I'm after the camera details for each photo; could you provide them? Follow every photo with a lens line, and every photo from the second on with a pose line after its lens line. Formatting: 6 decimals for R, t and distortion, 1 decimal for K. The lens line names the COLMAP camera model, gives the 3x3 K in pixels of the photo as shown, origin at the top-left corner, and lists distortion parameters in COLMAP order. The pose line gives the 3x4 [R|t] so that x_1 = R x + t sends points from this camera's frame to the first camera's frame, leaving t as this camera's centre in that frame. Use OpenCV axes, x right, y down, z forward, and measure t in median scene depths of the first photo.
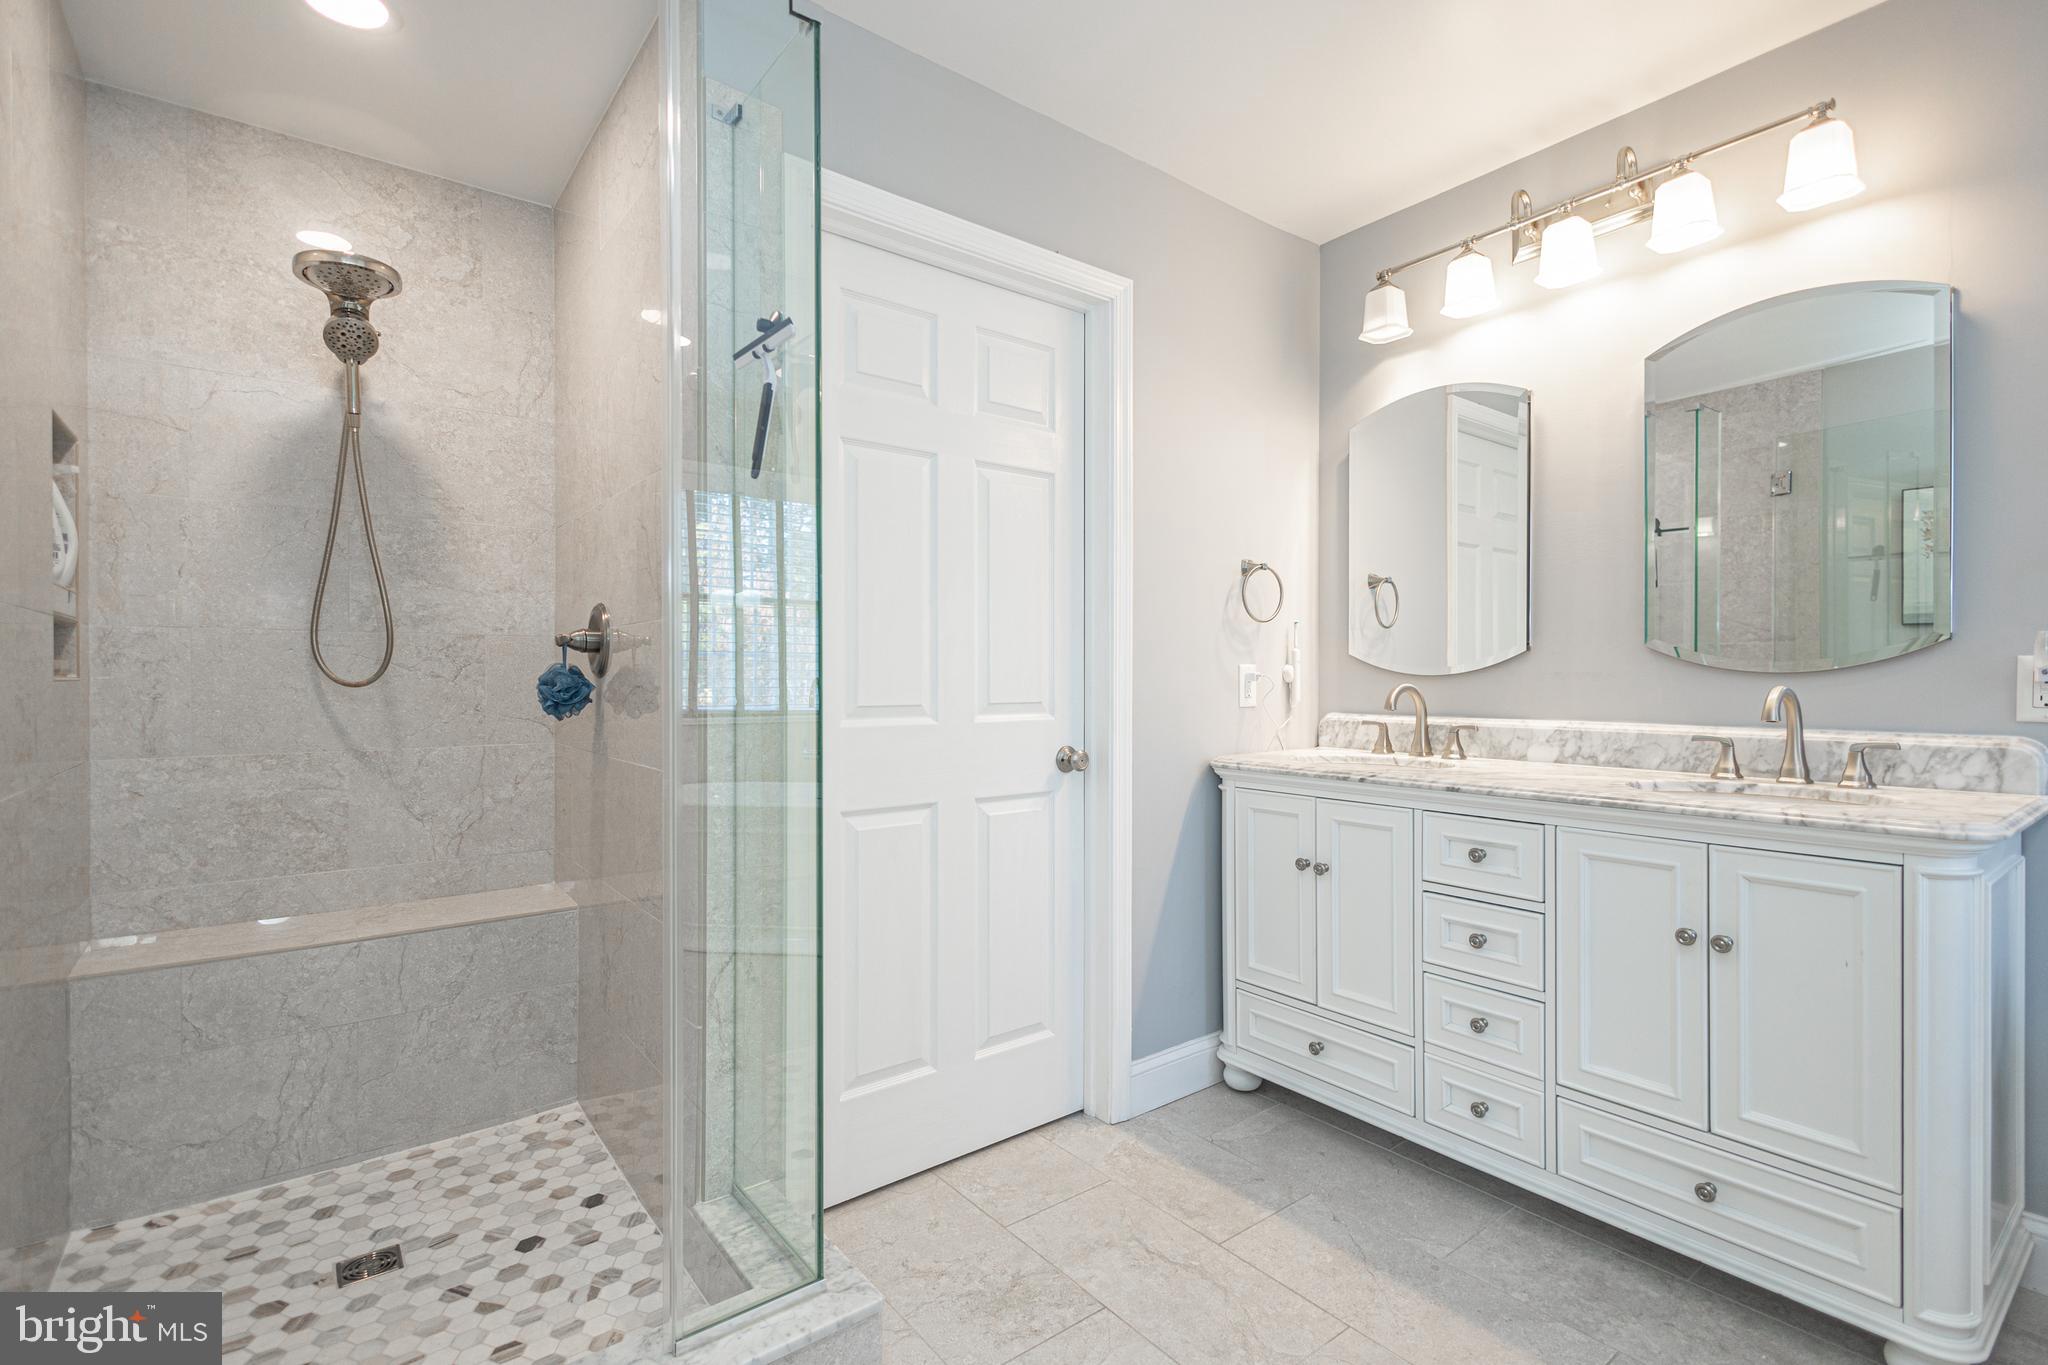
lens RADIAL K [[945.7, 0, 1012.5], [0, 945.7, 696.3], [0, 0, 1]] dist [0.010047, -0.000181]
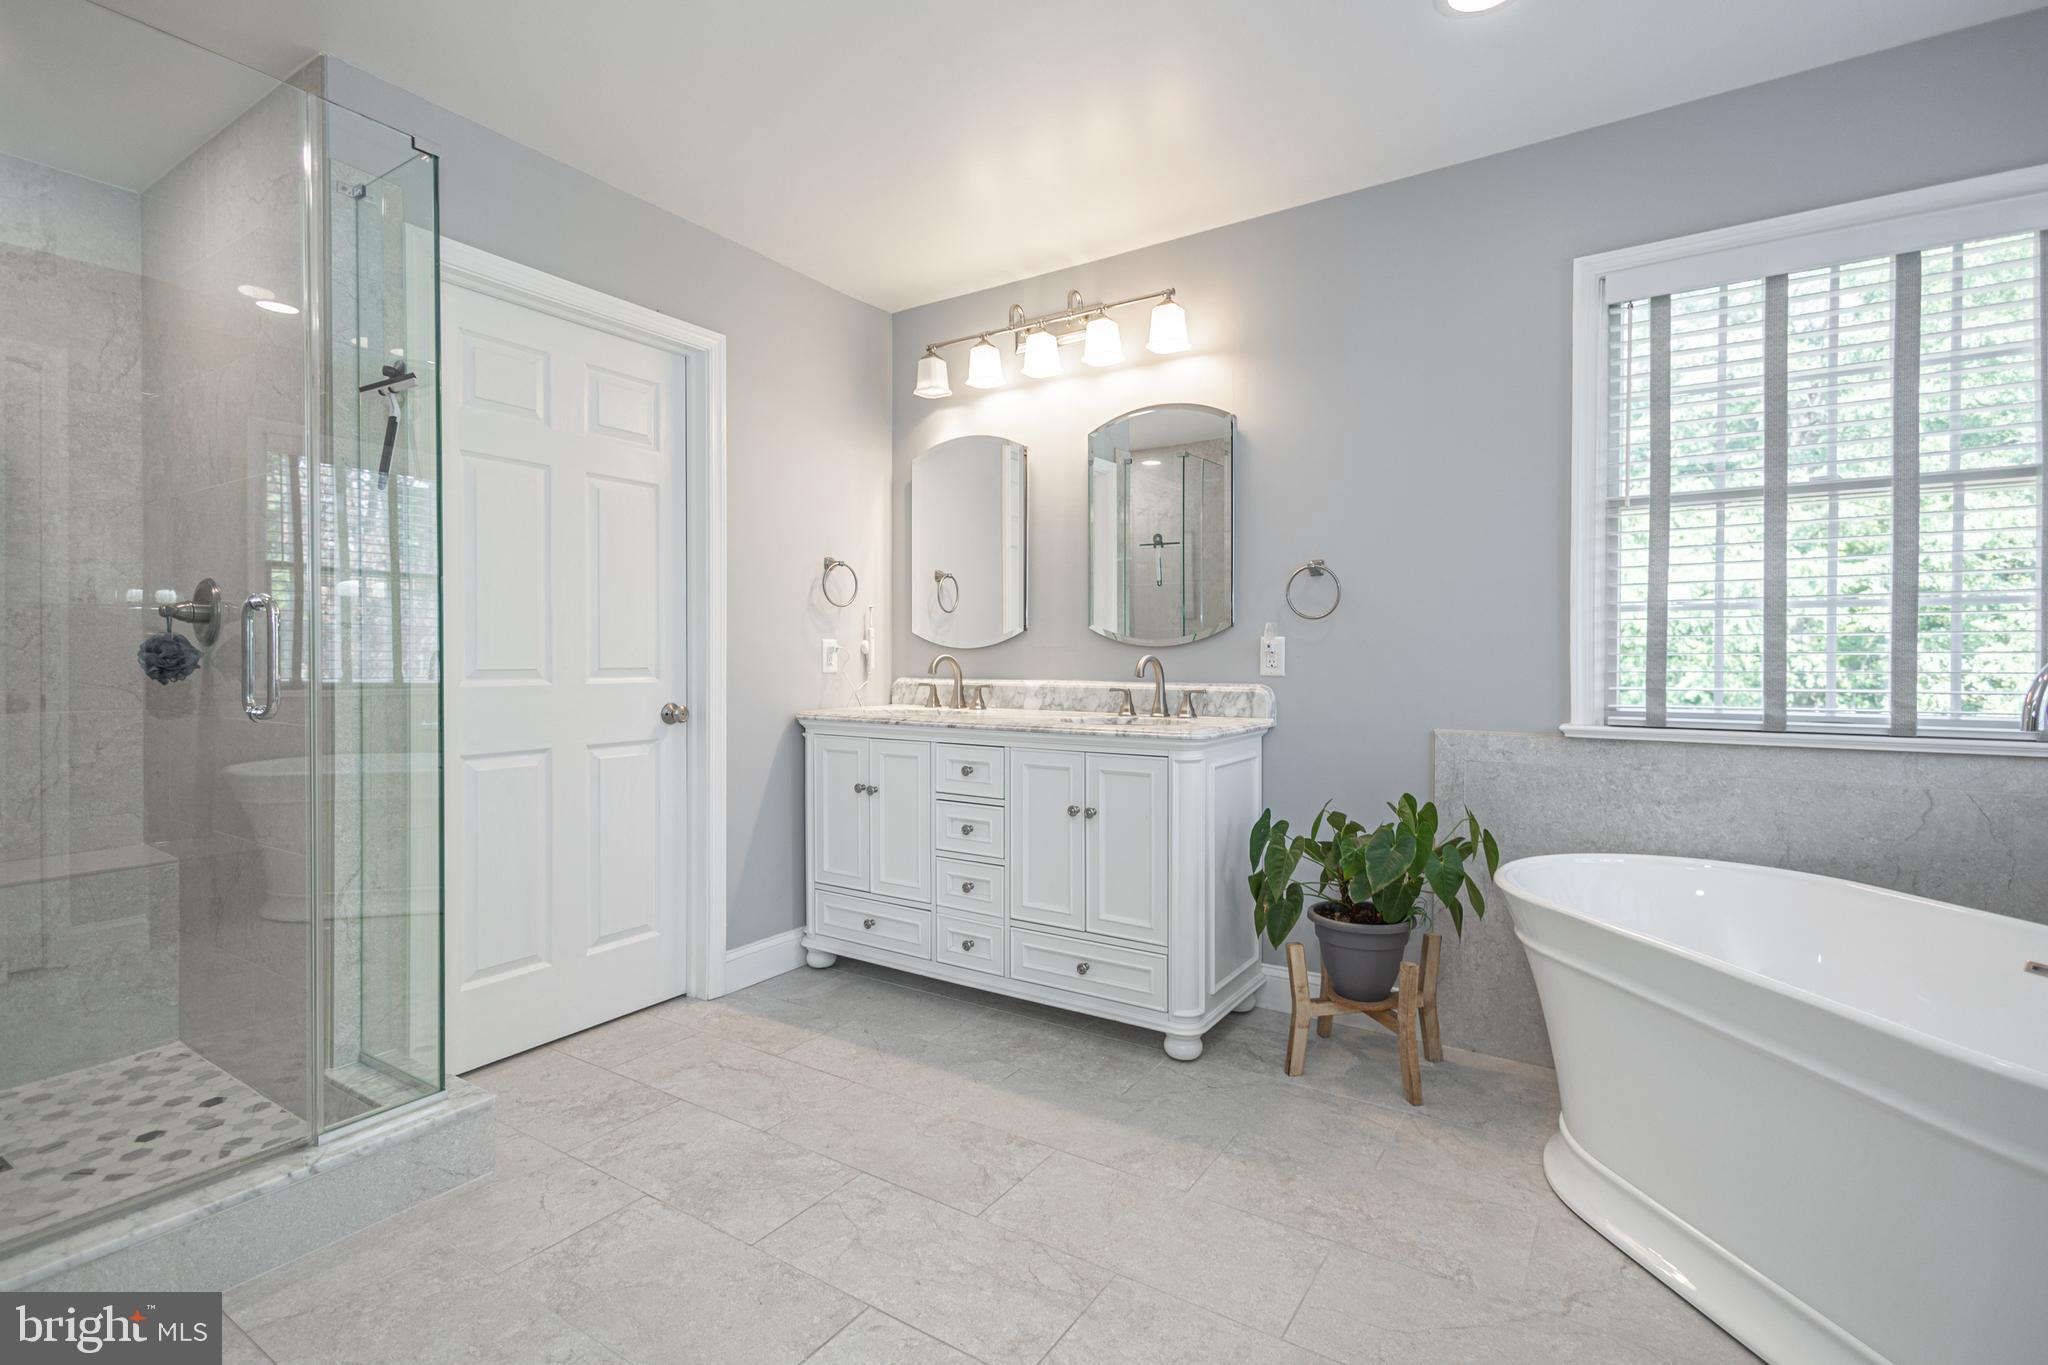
lens RADIAL K [[974.8, 0, 1055.1], [0, 974.8, 672.2], [0, 0, 1]] dist [0.012223, -0.004938]
pose [[0.936002, -0.004029, 0.351972, 0.084824], [0.005585, 0.999979, -0.003408, 0.020357], [-0.351950, 0.005155, 0.936004, -0.415854]]
